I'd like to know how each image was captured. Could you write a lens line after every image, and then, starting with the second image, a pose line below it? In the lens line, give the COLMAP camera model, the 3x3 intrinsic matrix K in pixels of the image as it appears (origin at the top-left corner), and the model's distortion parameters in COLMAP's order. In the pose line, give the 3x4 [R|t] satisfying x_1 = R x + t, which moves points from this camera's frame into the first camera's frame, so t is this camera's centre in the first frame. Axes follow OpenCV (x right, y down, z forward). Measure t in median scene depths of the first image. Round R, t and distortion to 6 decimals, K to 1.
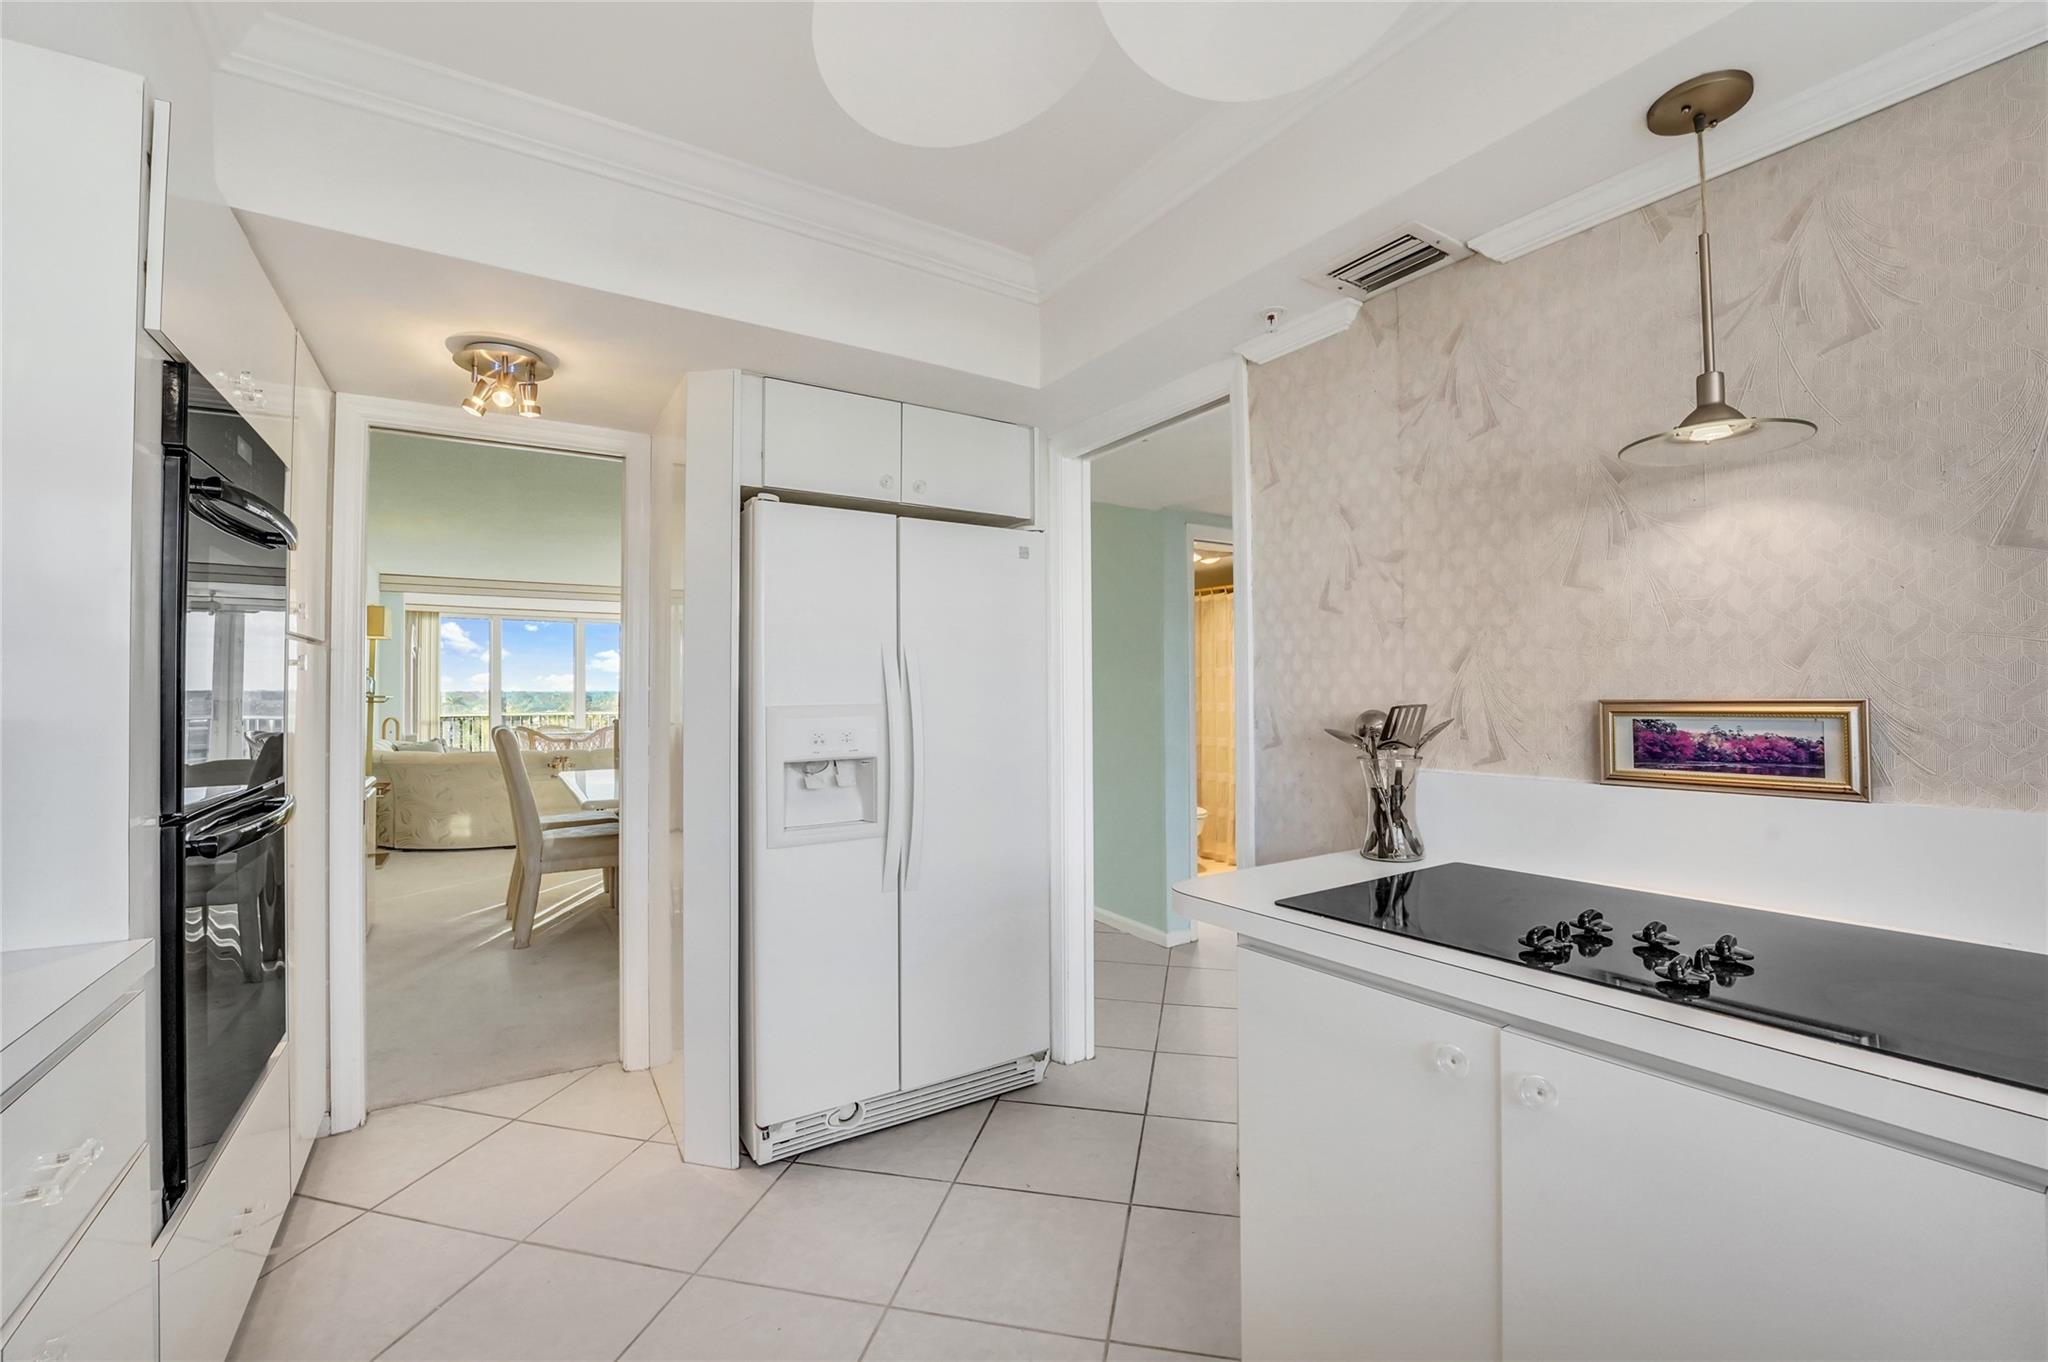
lens RADIAL K [[854.0, 0, 1022.5], [0, 854.0, 668.8], [0, 0, 1]] dist [-0.024292, 0.000265]
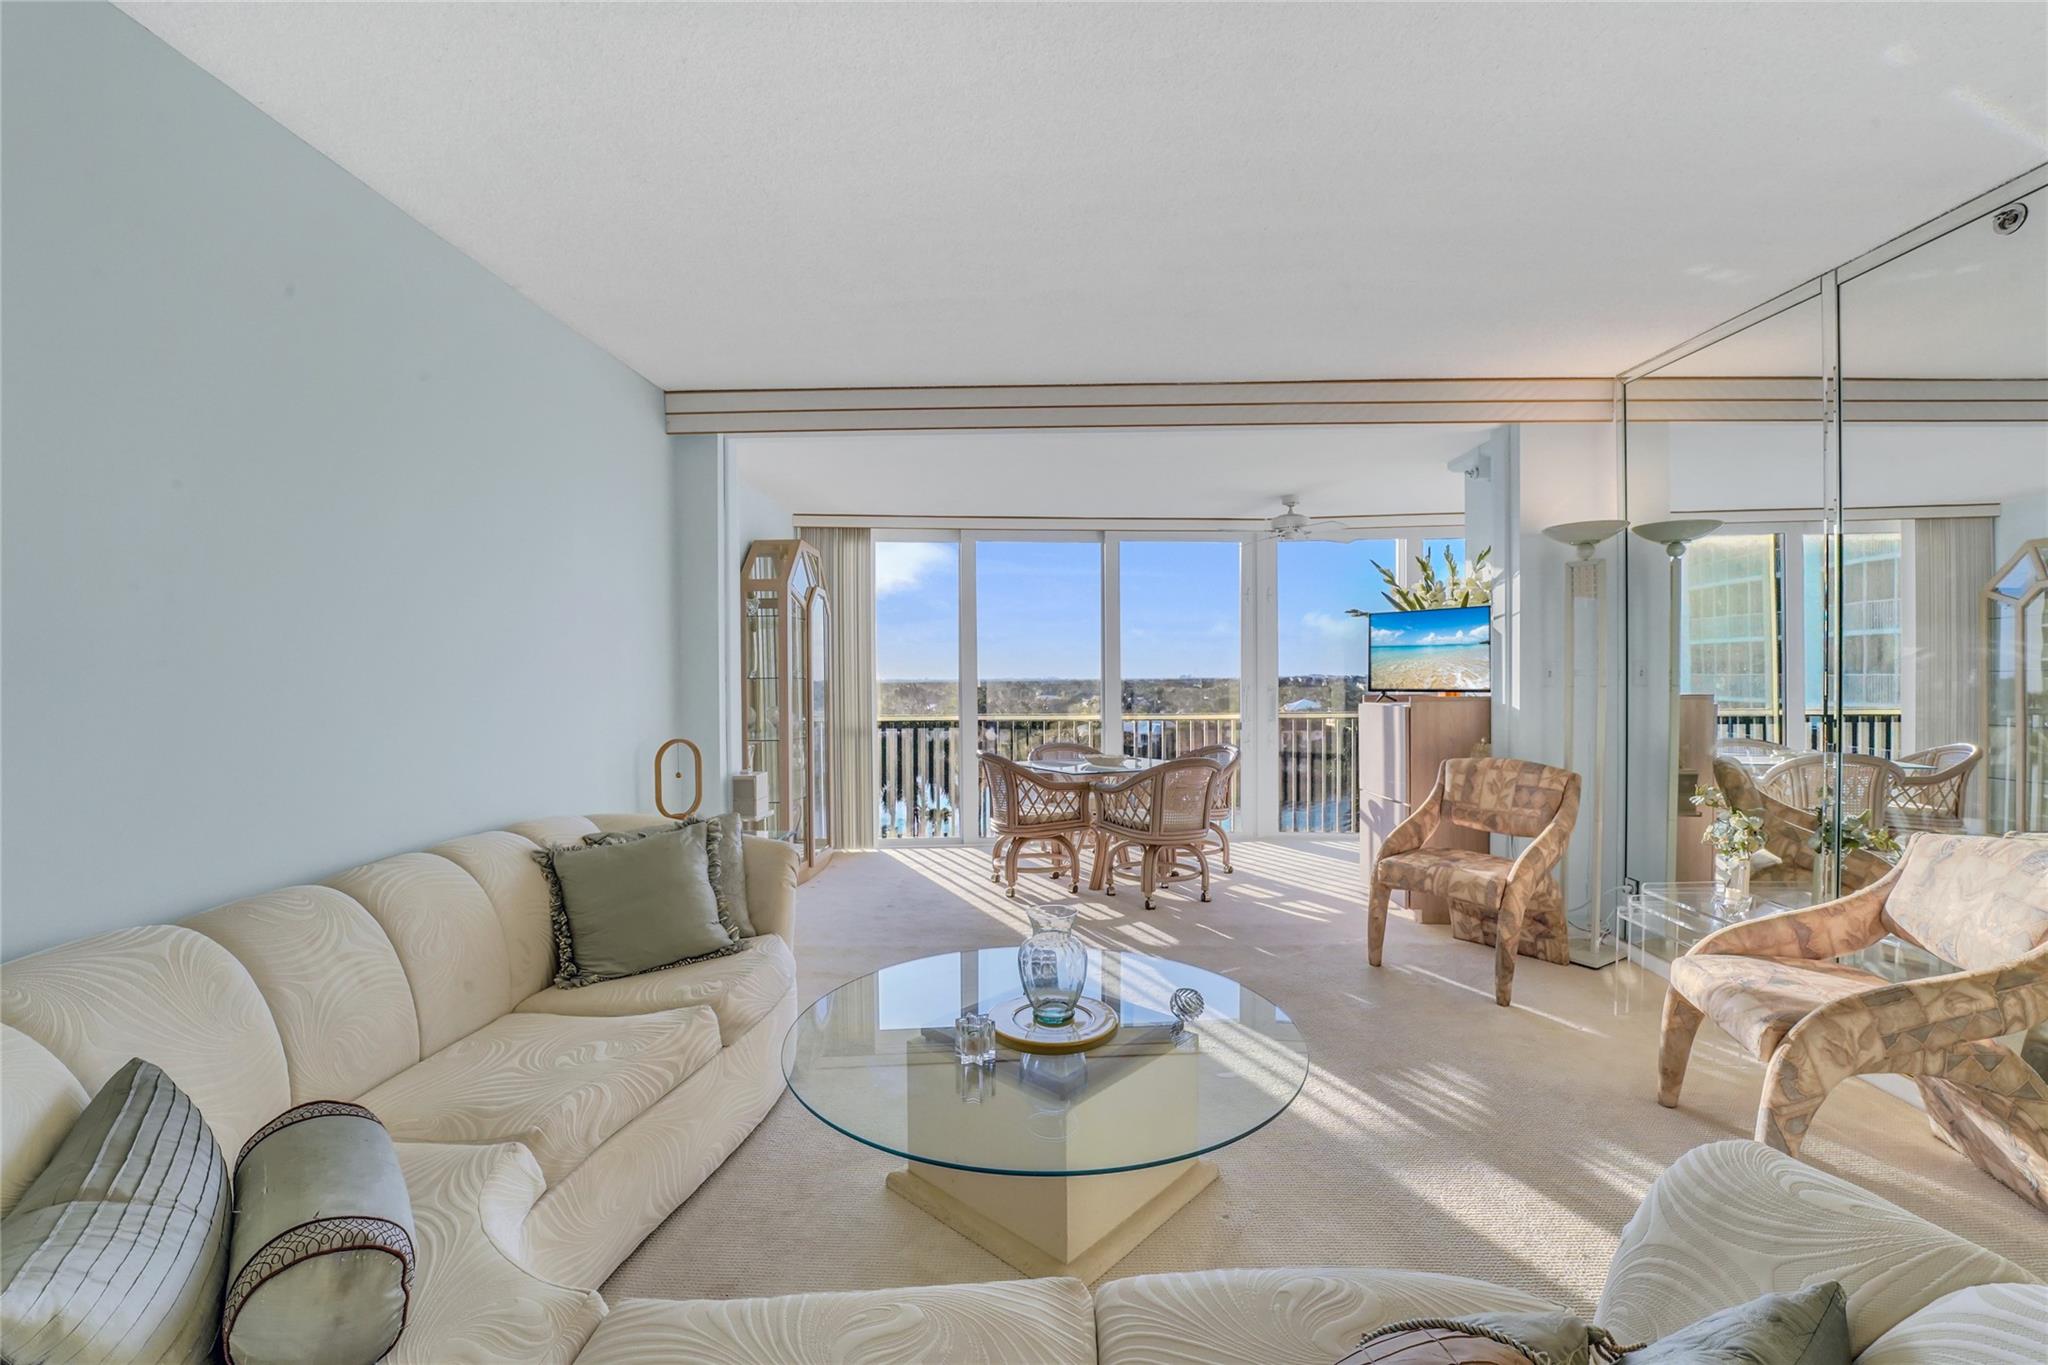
lens RADIAL K [[870.3, 0, 1018.6], [0, 870.3, 688.8], [0, 0, 1]] dist [-0.019108, 0.000375]
pose [[0.826434, 0.005590, -0.563006, -0.314885], [0.015805, 0.999326, 0.033123, 0.018590], [0.562812, -0.036272, 0.825788, 0.618376]]
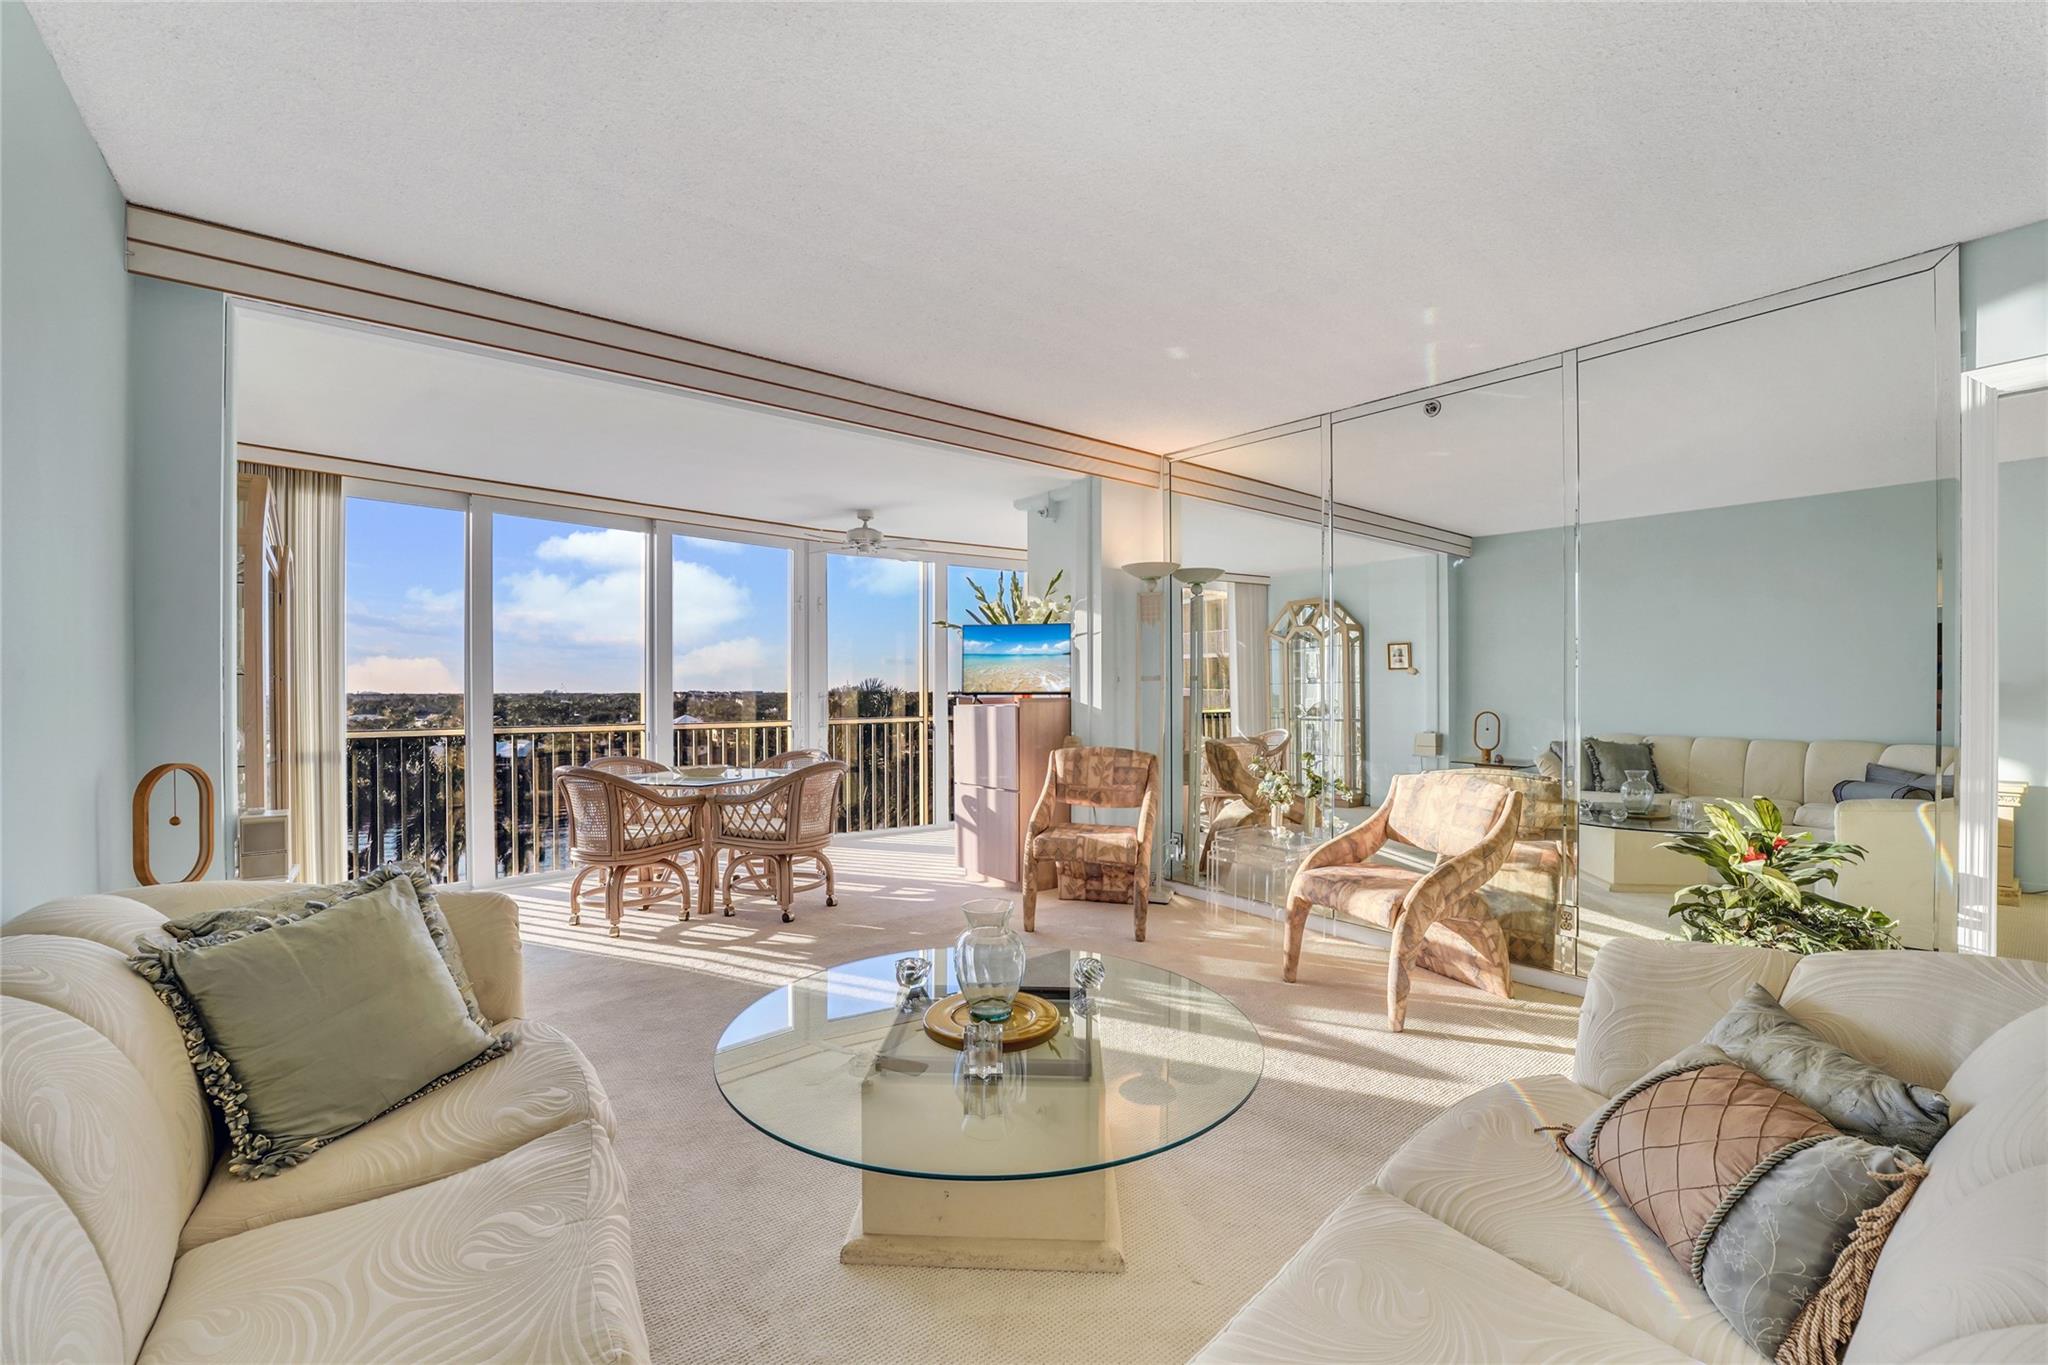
lens RADIAL K [[847.8, 0, 1033.3], [0, 847.8, 691.4], [0, 0, 1]] dist [-0.022337, 0.000766]
pose [[0.993851, 0.001708, 0.110712, -0.430541], [-0.004202, 0.999743, 0.022298, 0.024550], [-0.110645, -0.022626, 0.993602, 0.599319]]
